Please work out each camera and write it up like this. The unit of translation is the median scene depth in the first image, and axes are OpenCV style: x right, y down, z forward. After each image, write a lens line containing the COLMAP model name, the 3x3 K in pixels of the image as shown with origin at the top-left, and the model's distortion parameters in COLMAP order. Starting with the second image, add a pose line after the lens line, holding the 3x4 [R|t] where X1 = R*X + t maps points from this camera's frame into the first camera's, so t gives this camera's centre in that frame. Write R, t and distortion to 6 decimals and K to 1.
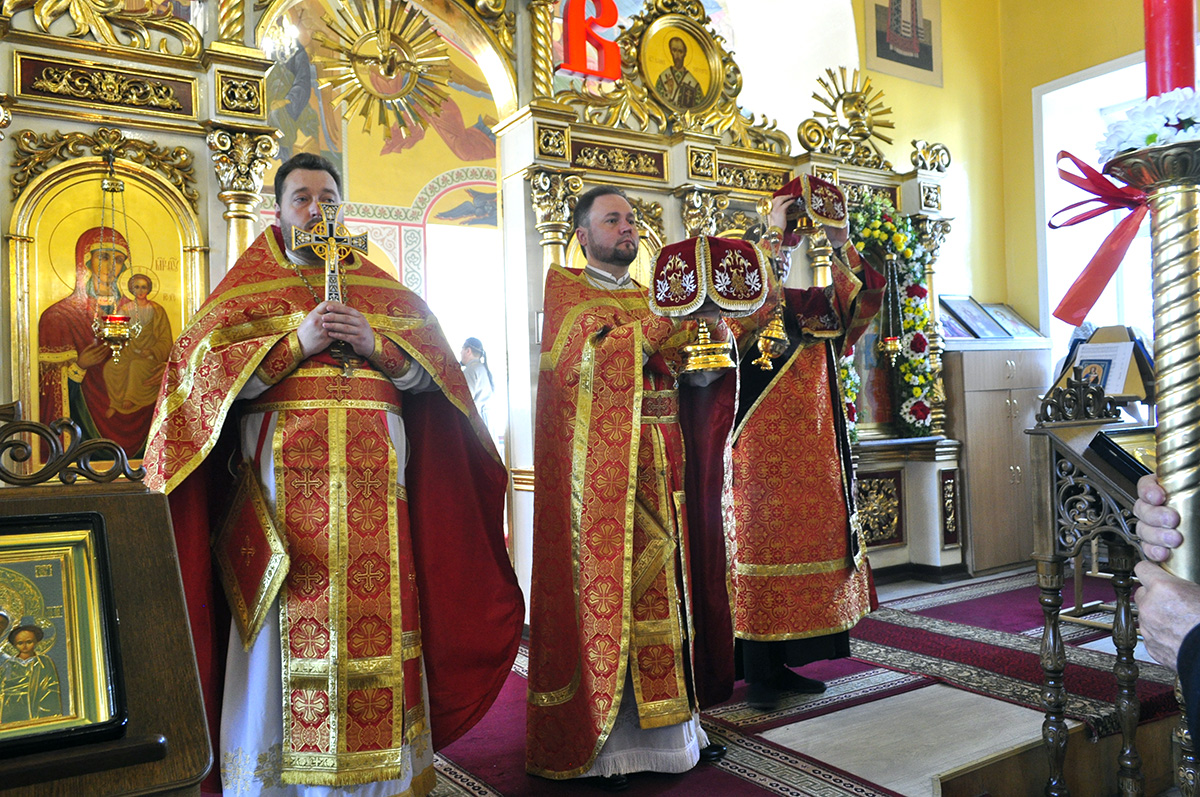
lens RADIAL K [[923.4, 0, 599.8], [0, 923.4, 400.5], [0, 0, 1]] dist [-0.008601, -0.007521]
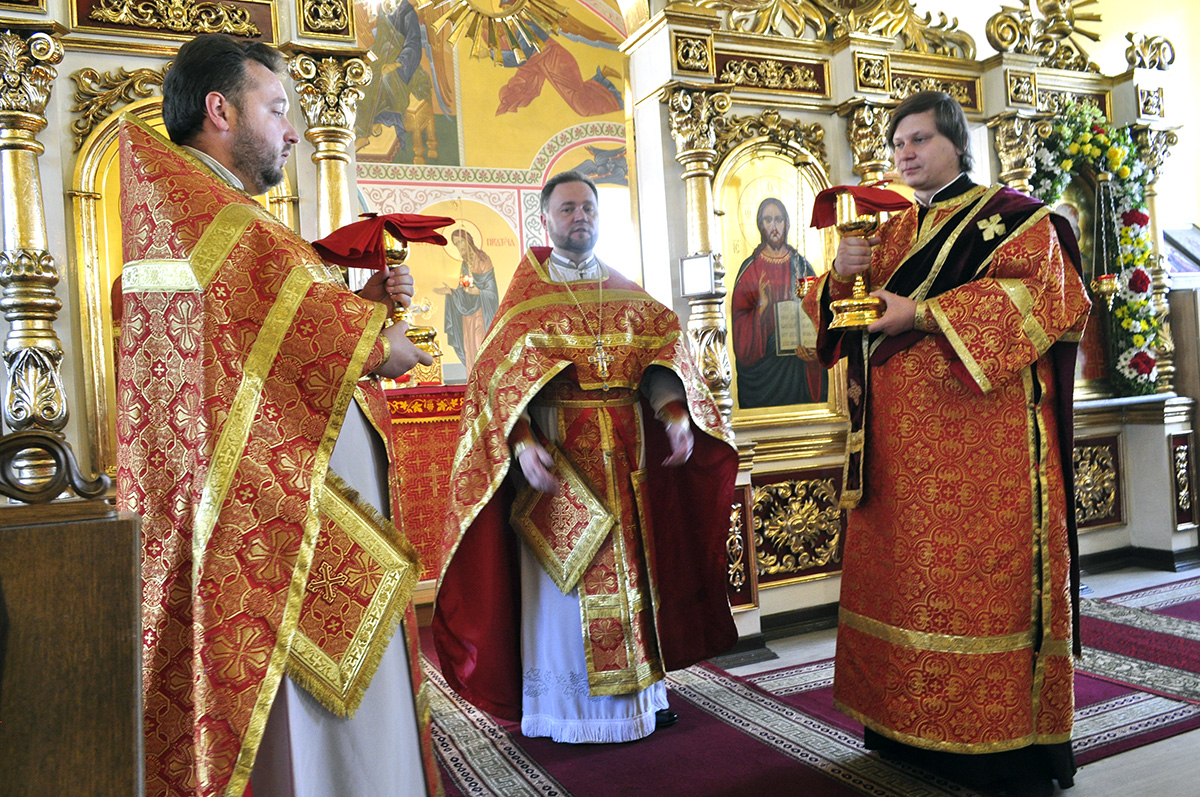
lens RADIAL K [[923.4, 0, 599.9], [0, 923.4, 399.9], [0, 0, 1]] dist [-0.008601, -0.007521]
pose [[0.990562, -0.029334, -0.133887, -0.029800], [0.033376, 0.999049, 0.028045, 0.005428], [0.132937, -0.032249, 0.990600, 0.143403]]
